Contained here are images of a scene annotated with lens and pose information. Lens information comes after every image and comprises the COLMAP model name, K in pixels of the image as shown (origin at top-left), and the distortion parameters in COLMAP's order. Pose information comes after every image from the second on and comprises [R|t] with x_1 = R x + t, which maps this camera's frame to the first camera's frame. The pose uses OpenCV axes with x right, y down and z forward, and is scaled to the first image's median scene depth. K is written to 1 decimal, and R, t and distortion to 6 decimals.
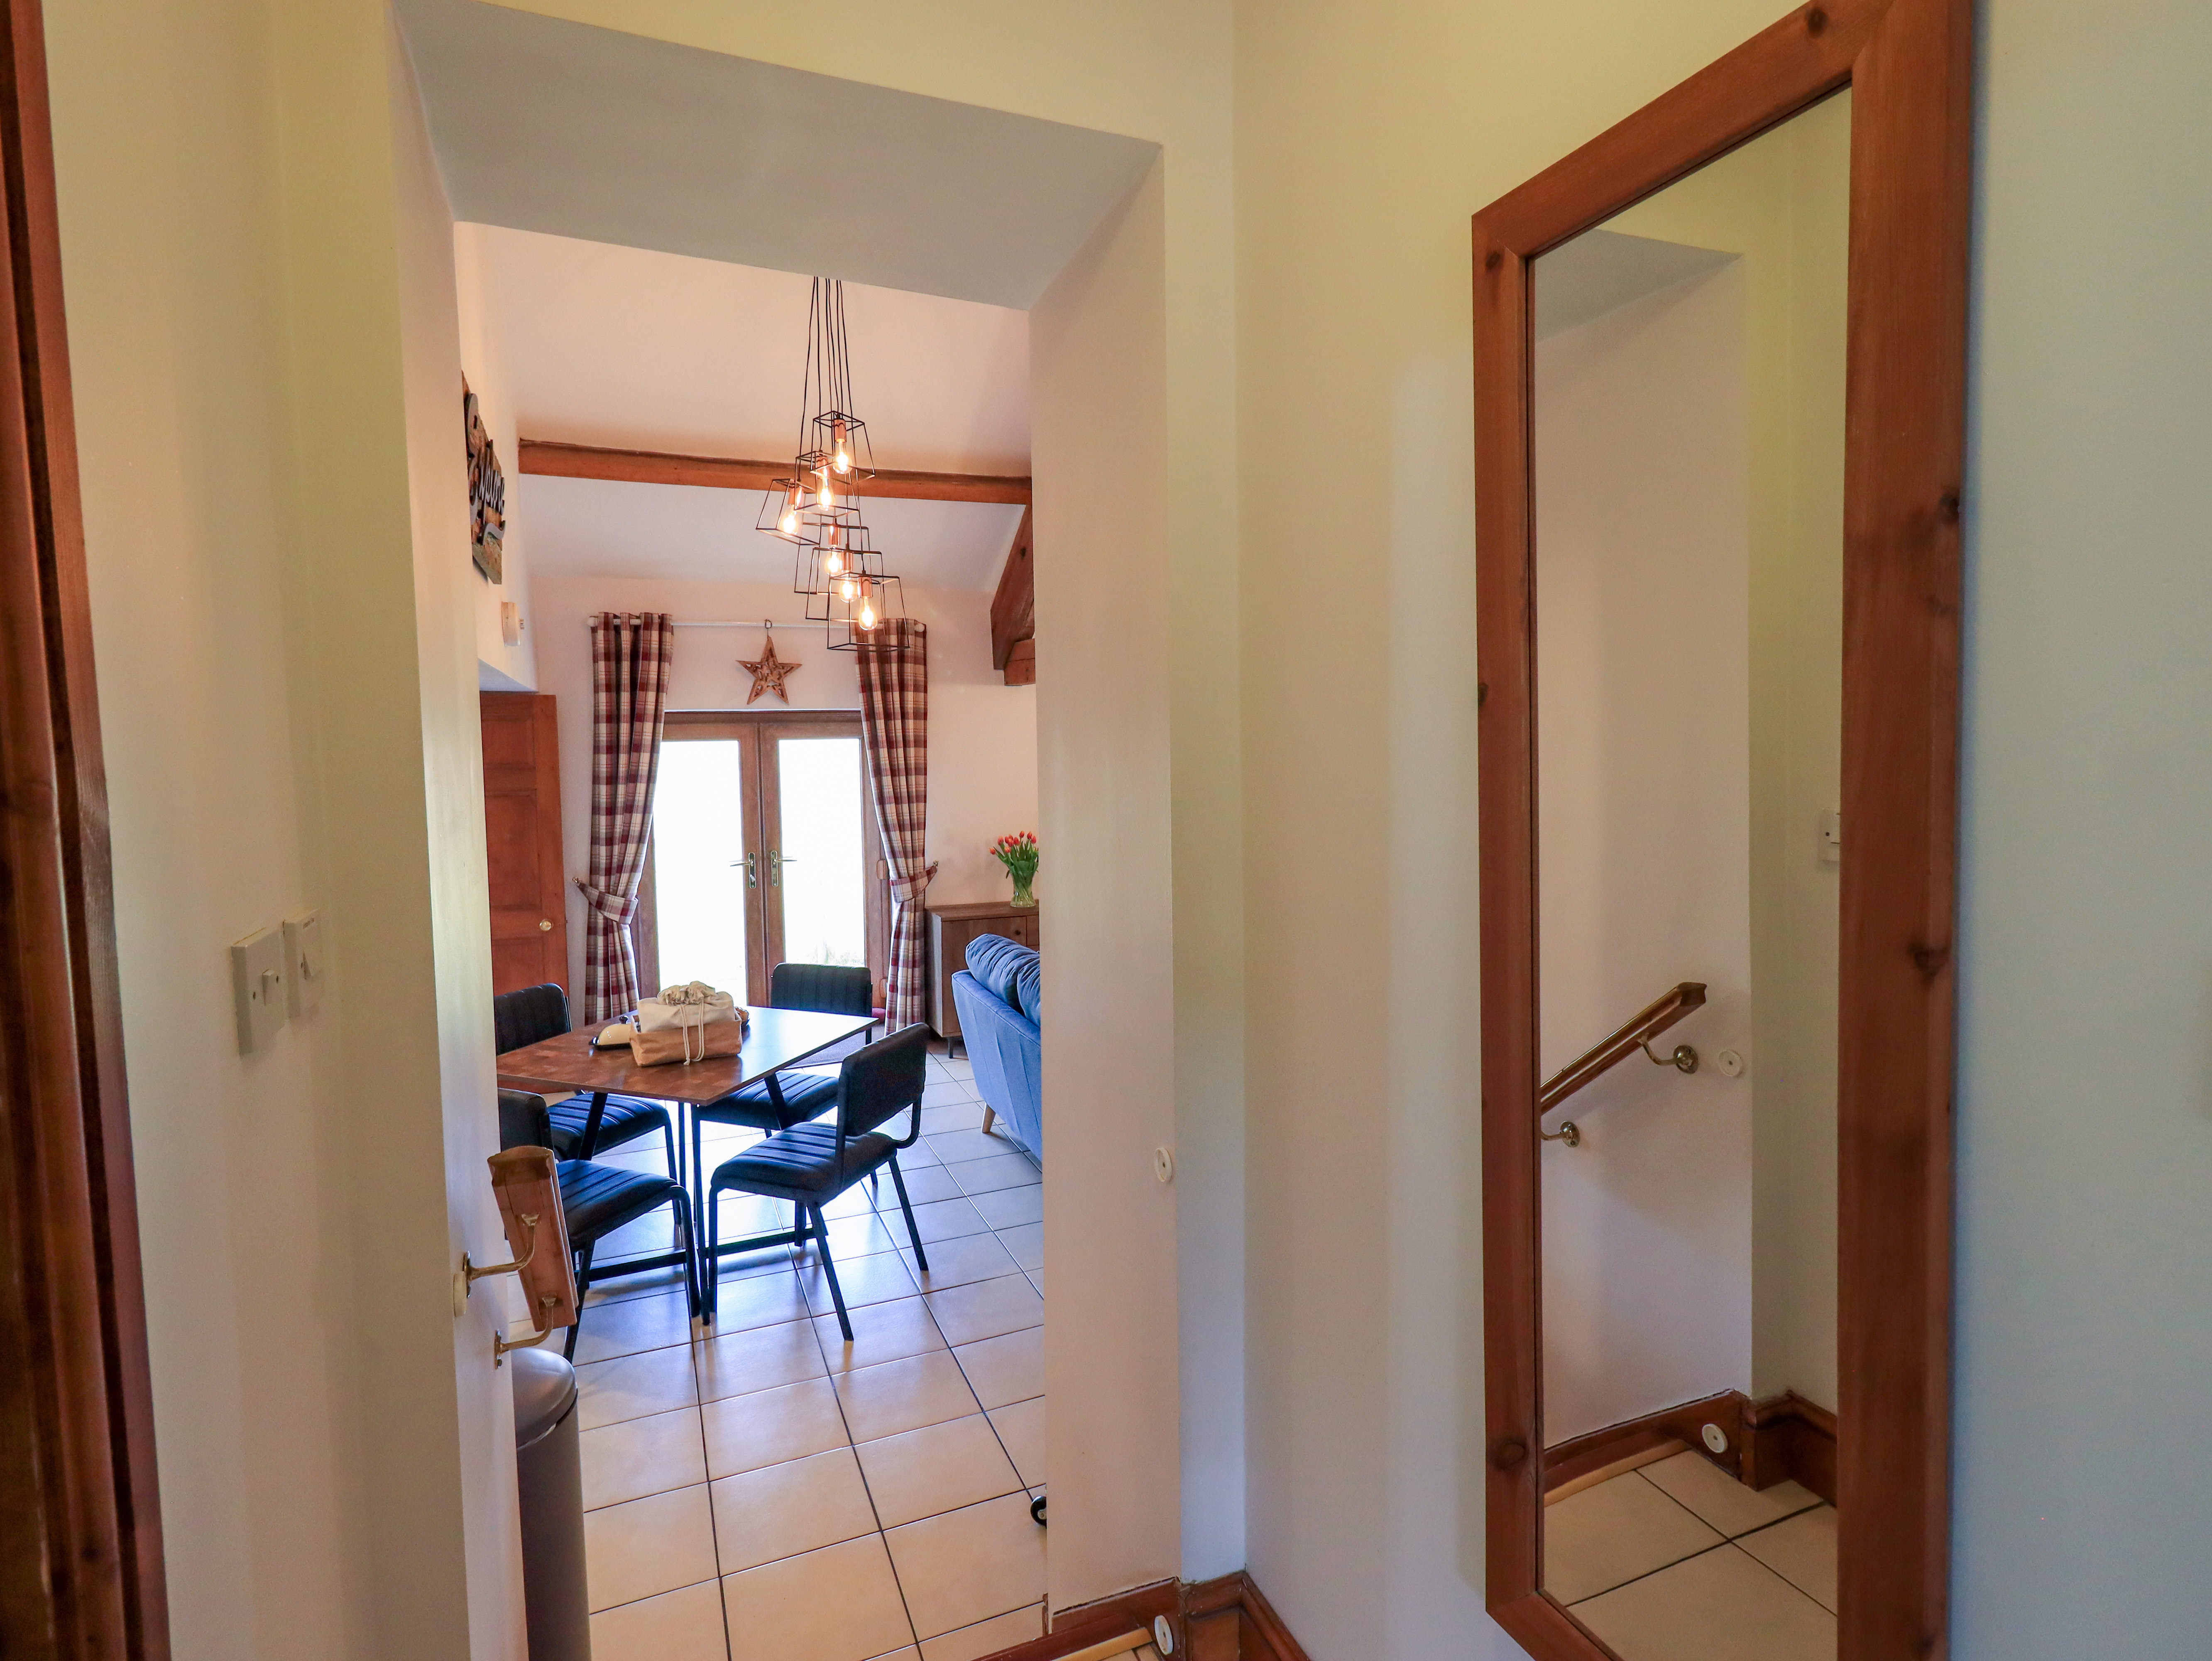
lens RADIAL K [[1156.6, 0, 1108.2], [0, 1156.6, 814.9], [0, 0, 1]] dist [0.003340, 0.000402]
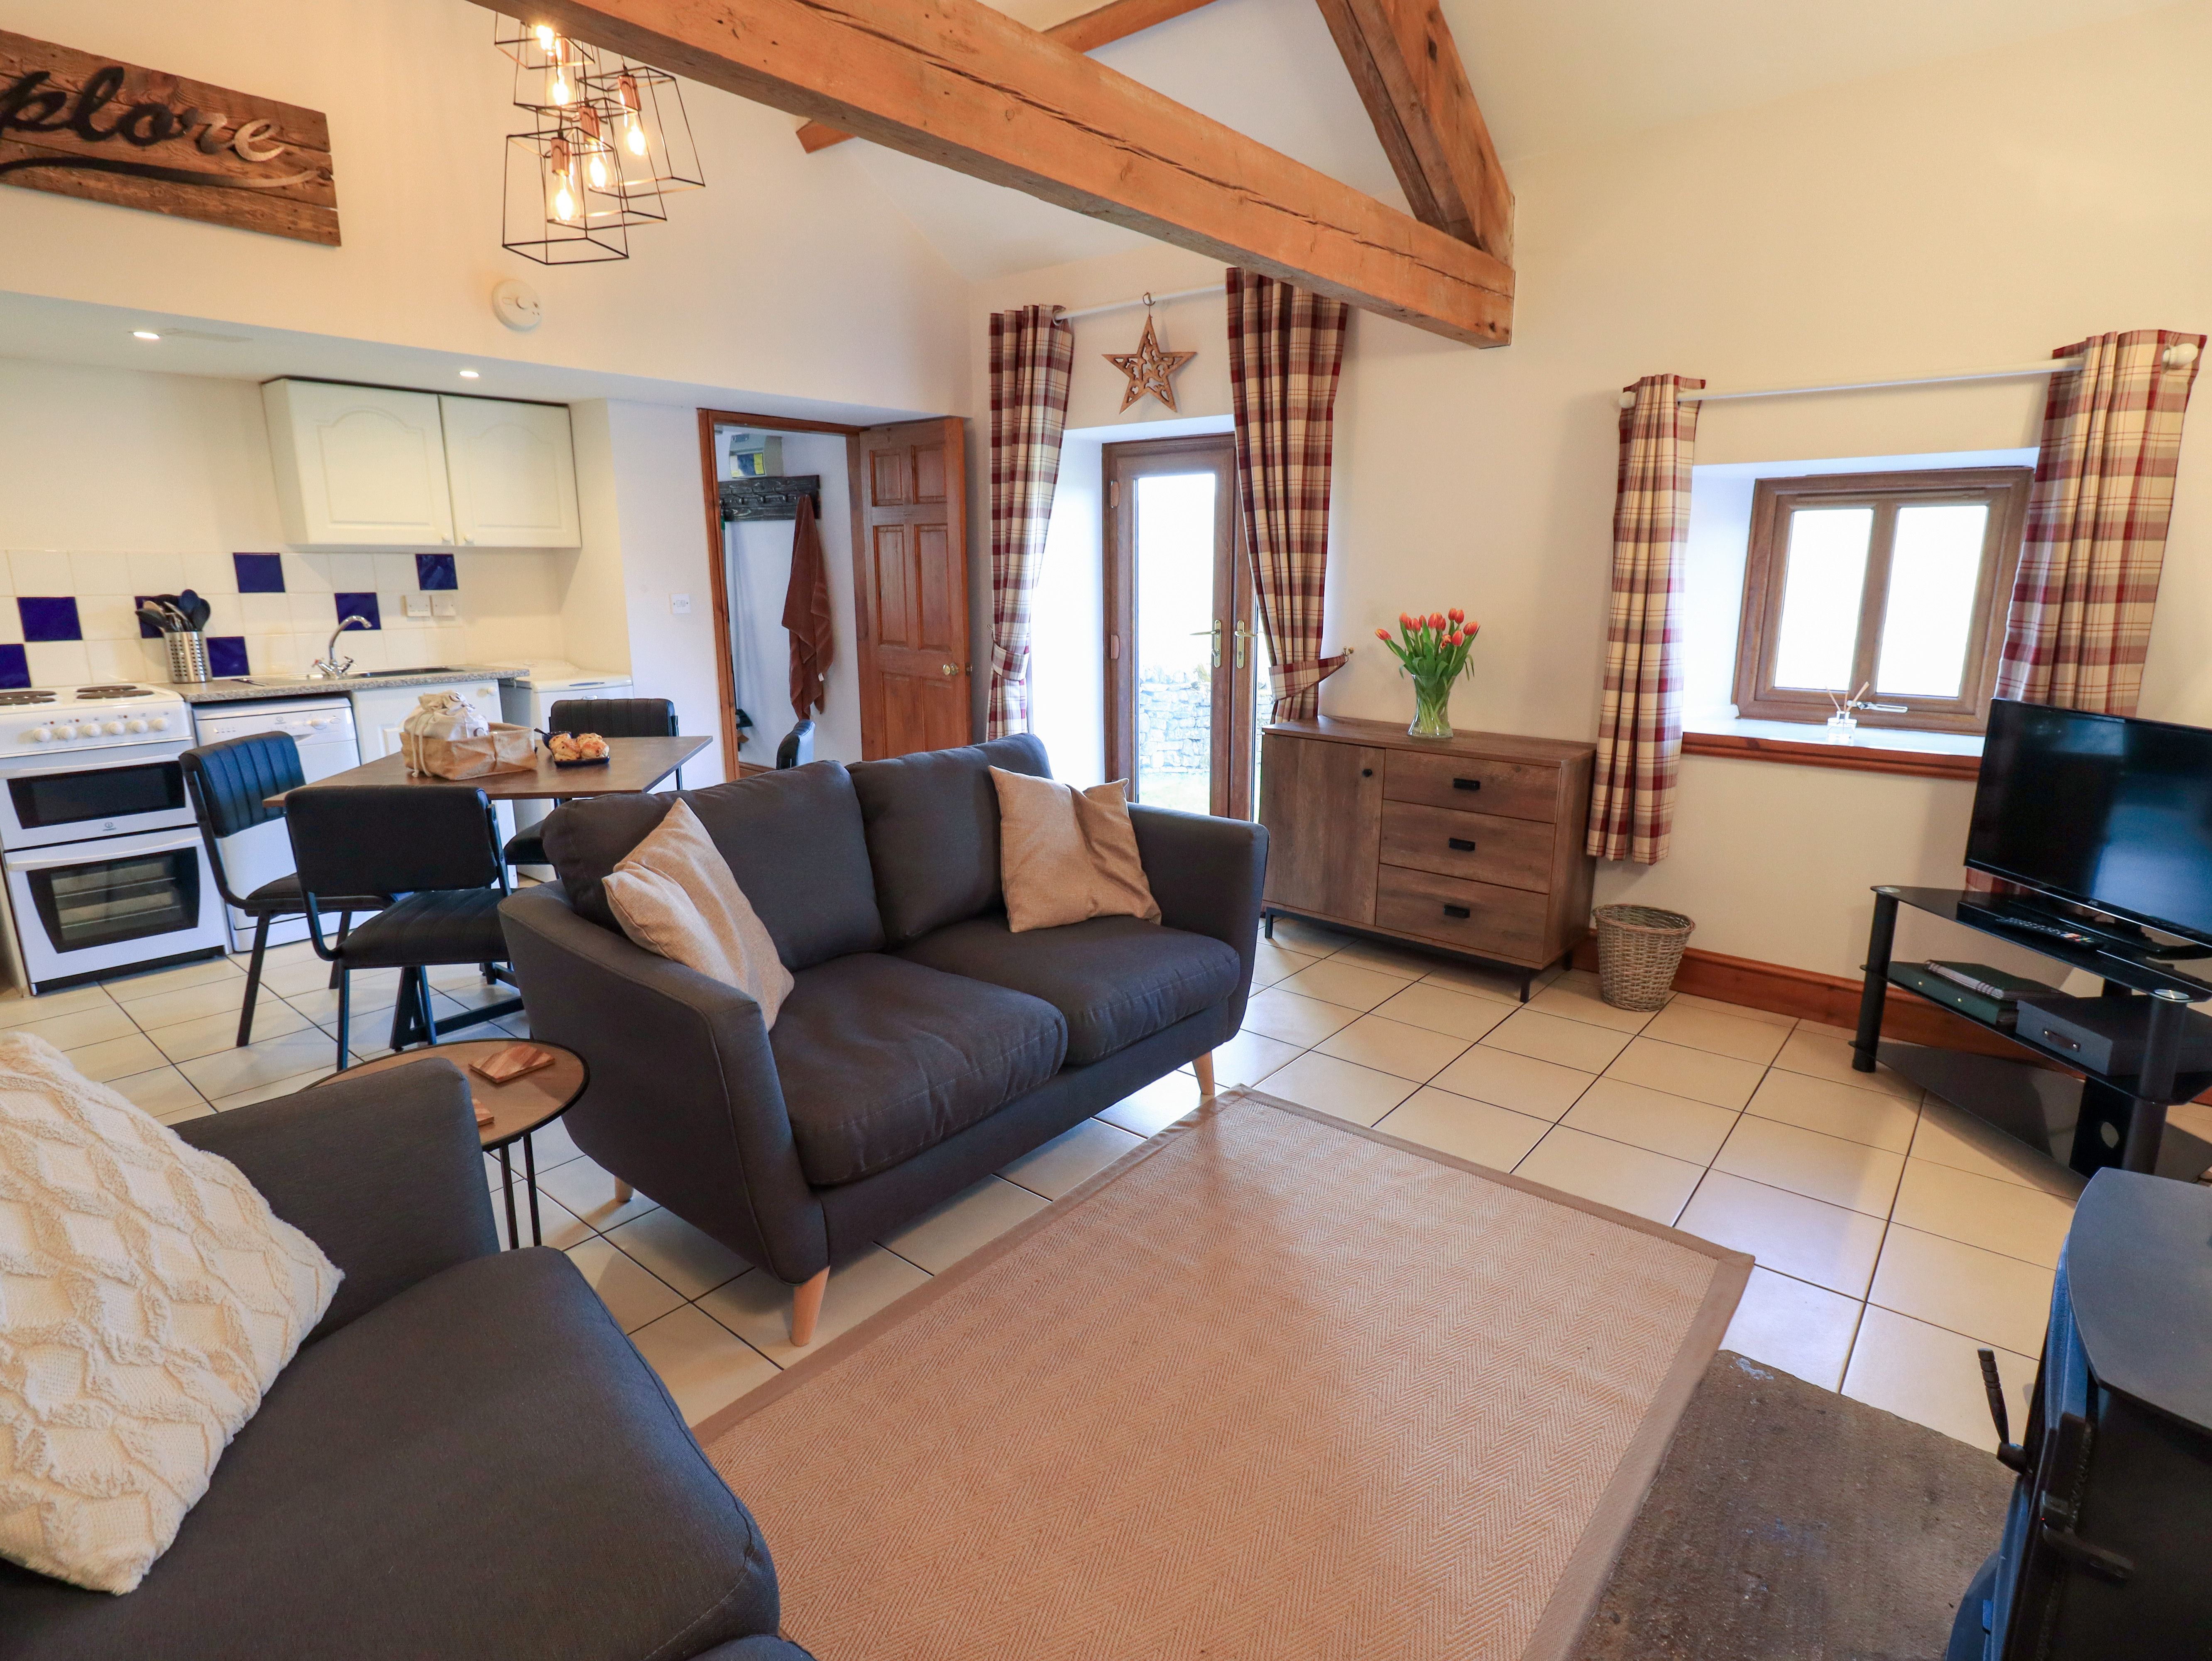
lens RADIAL K [[1156.6, 0, 1108.2], [0, 1156.6, 814.9], [0, 0, 1]] dist [0.003340, 0.000402]
pose [[0.459842, 0.204290, -0.864182, 0.393429], [-0.073948, 0.978607, 0.191990, 0.017699], [0.884916, -0.024381, 0.465111, 0.615648]]
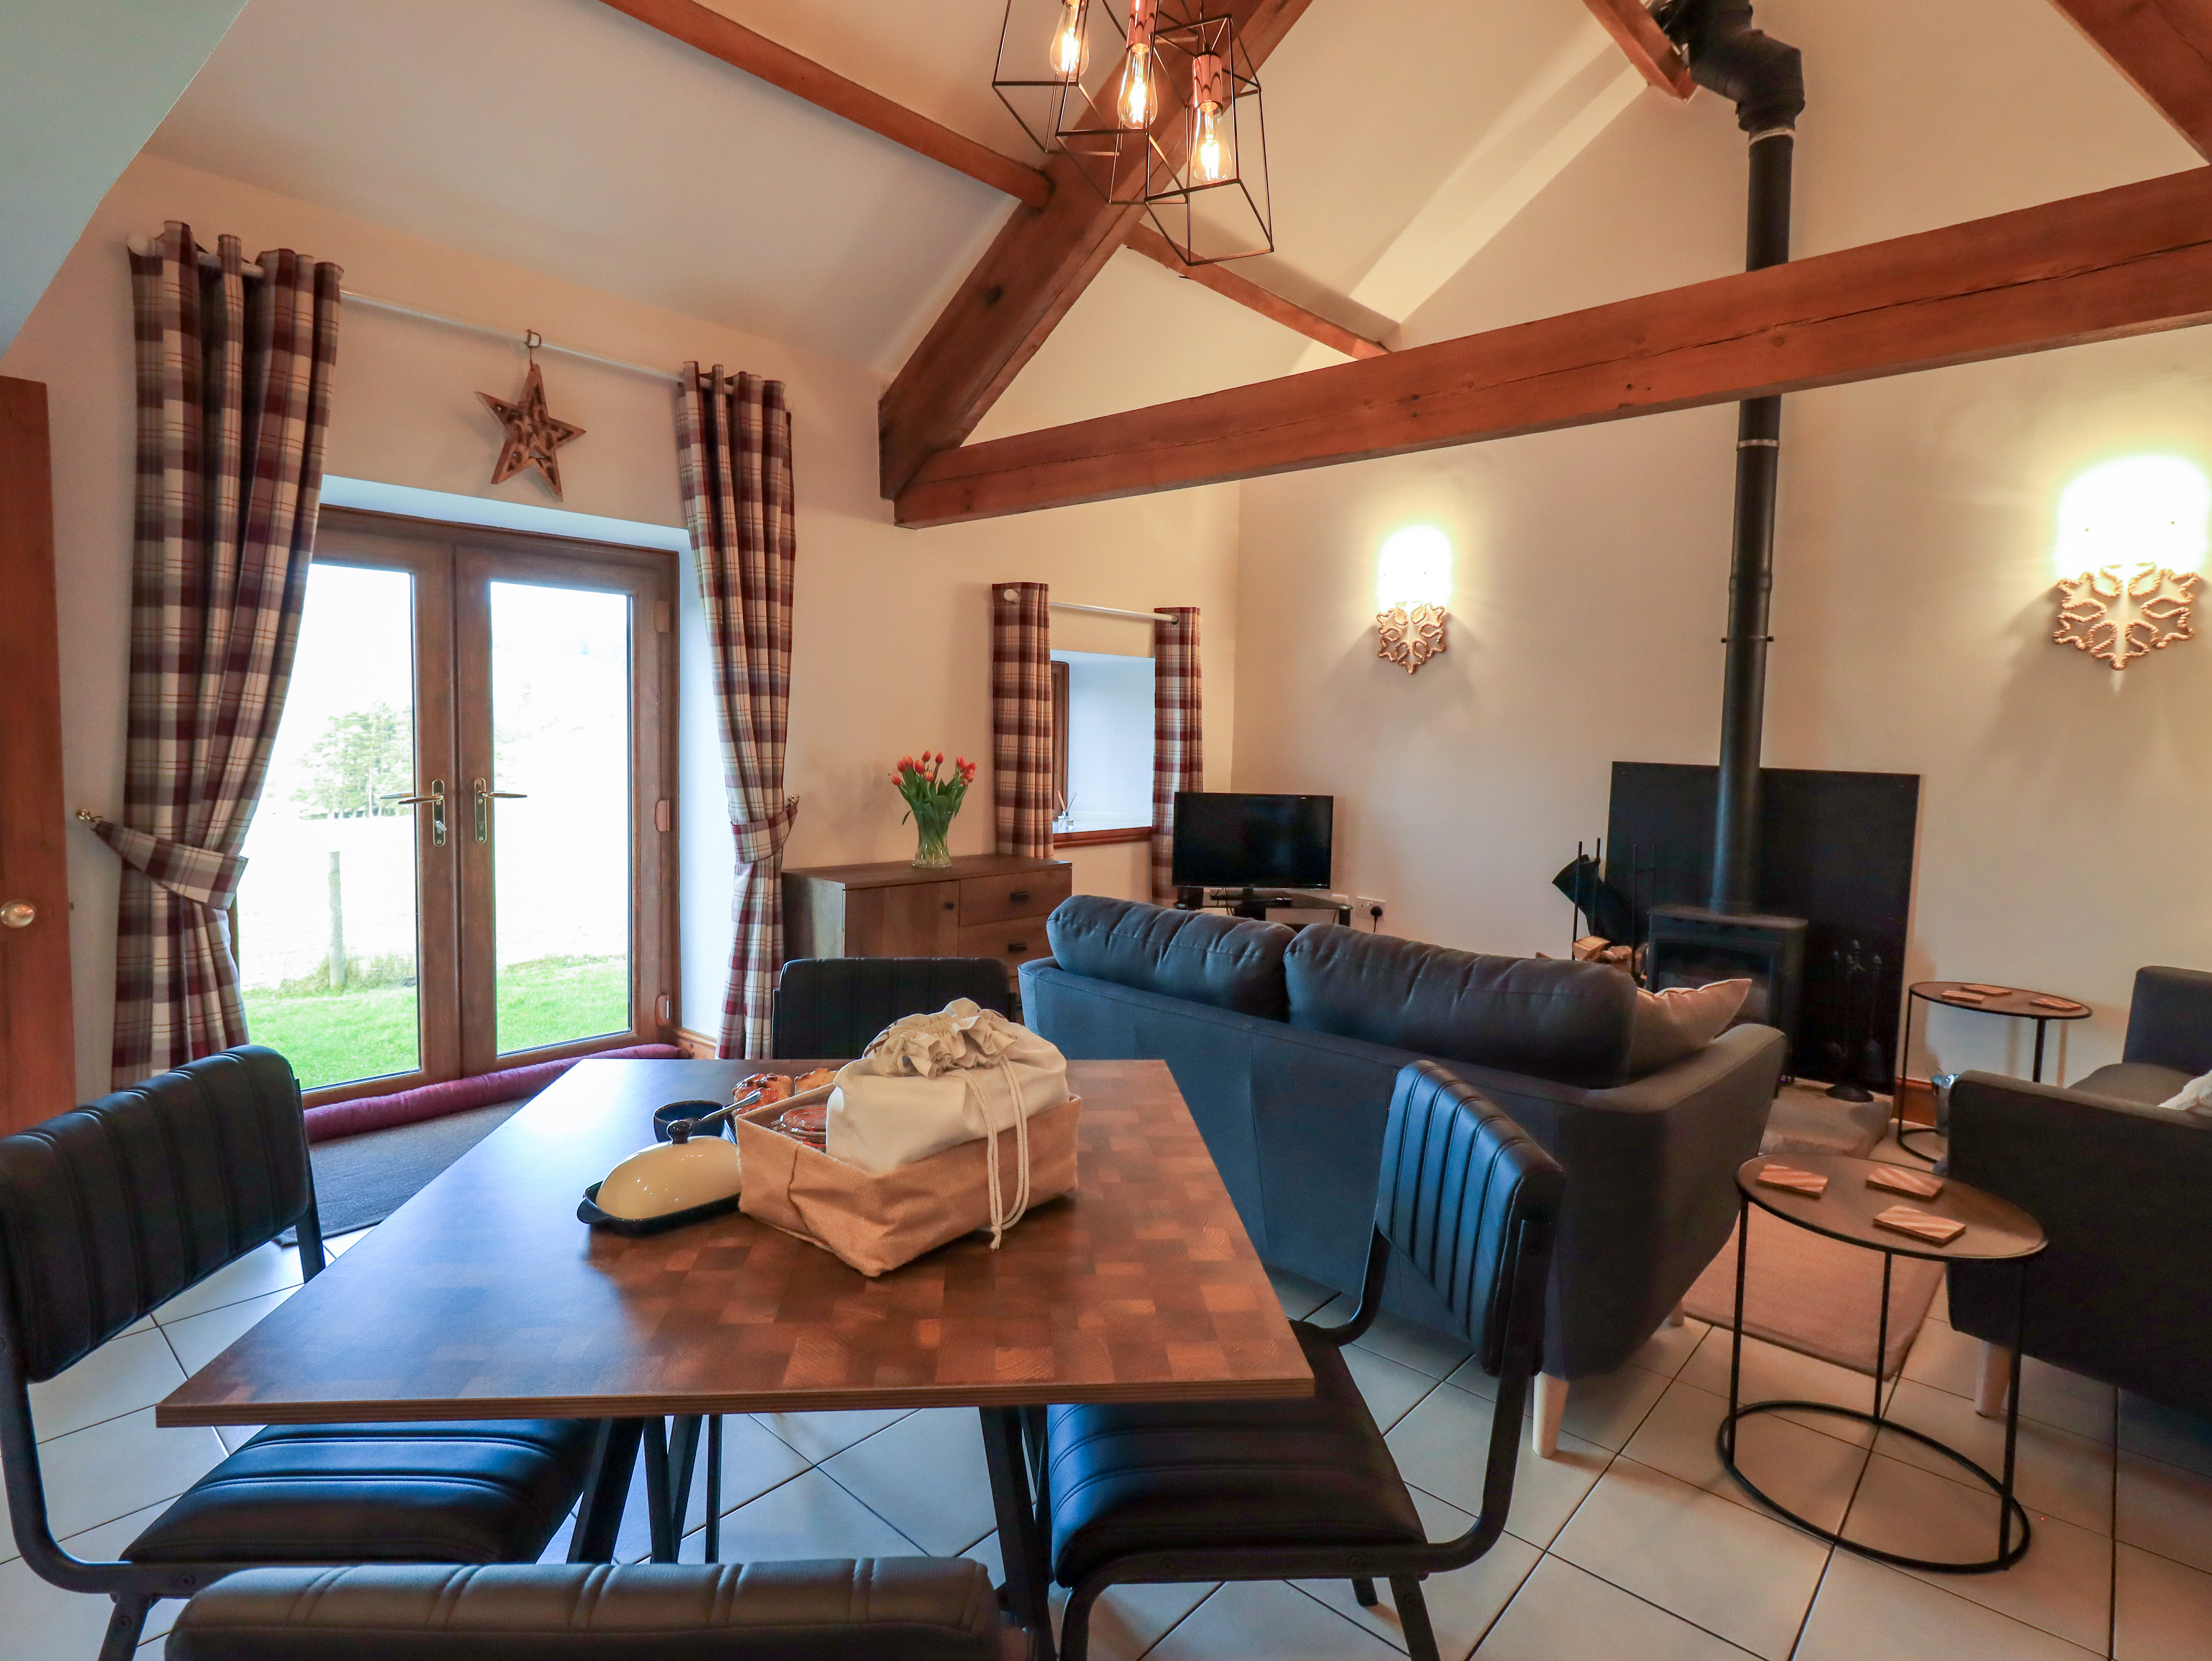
lens RADIAL K [[1156.6, 0, 1108.2], [0, 1156.6, 814.9], [0, 0, 1]] dist [0.003340, 0.000402]
pose [[0.901812, 0.001198, 0.432127, -0.280921], [-0.001571, 0.999999, 0.000505, 0.052498], [-0.432126, -0.001134, 0.901813, 0.398417]]
